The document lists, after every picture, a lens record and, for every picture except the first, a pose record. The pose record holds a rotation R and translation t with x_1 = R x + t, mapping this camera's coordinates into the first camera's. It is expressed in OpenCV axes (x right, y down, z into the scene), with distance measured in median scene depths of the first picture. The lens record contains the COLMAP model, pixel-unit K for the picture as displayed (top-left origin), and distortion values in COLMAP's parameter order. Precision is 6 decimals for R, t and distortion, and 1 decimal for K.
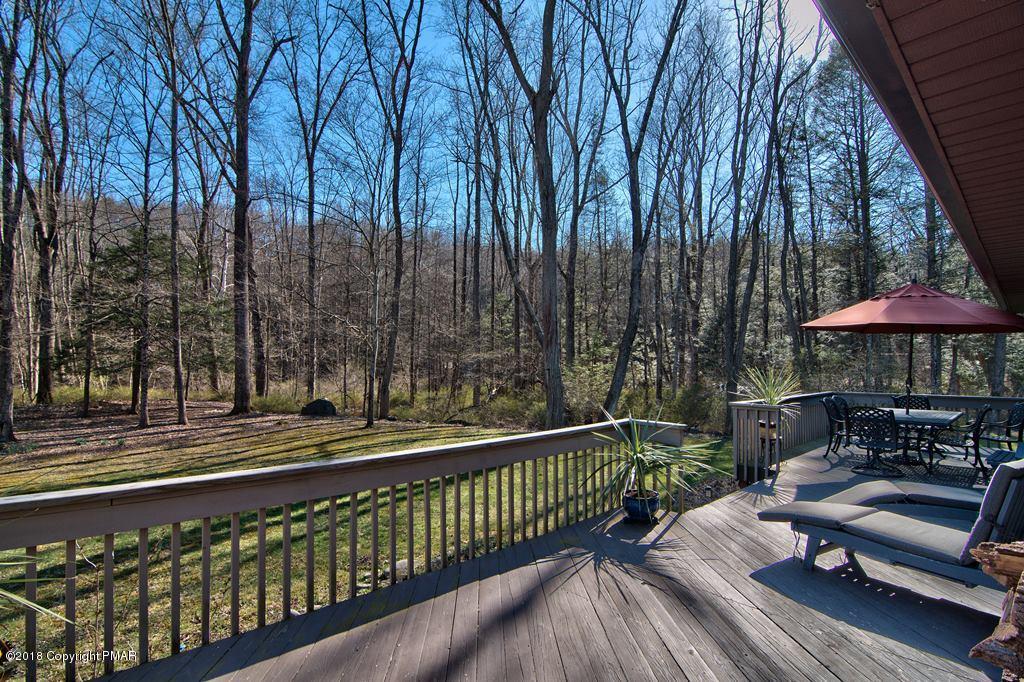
lens RADIAL K [[489.0, 0, 509.3], [0, 489.0, 347.1], [0, 0, 1]] dist [-0.008106, -0.007558]
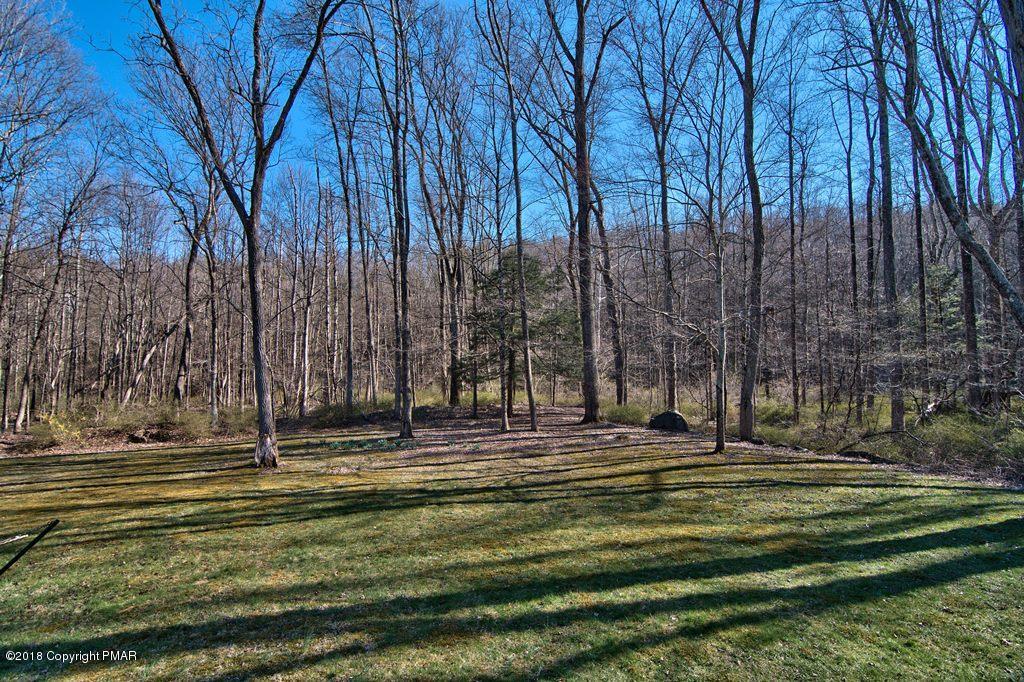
lens RADIAL K [[489.0, 0, 508.6], [0, 489.0, 347.6], [0, 0, 1]] dist [-0.008106, -0.007558]
pose [[0.731557, -0.042842, -0.680433, 0.001154], [0.036159, 0.999057, -0.024027, 0.002324], [0.680821, -0.007027, 0.732416, 0.132635]]
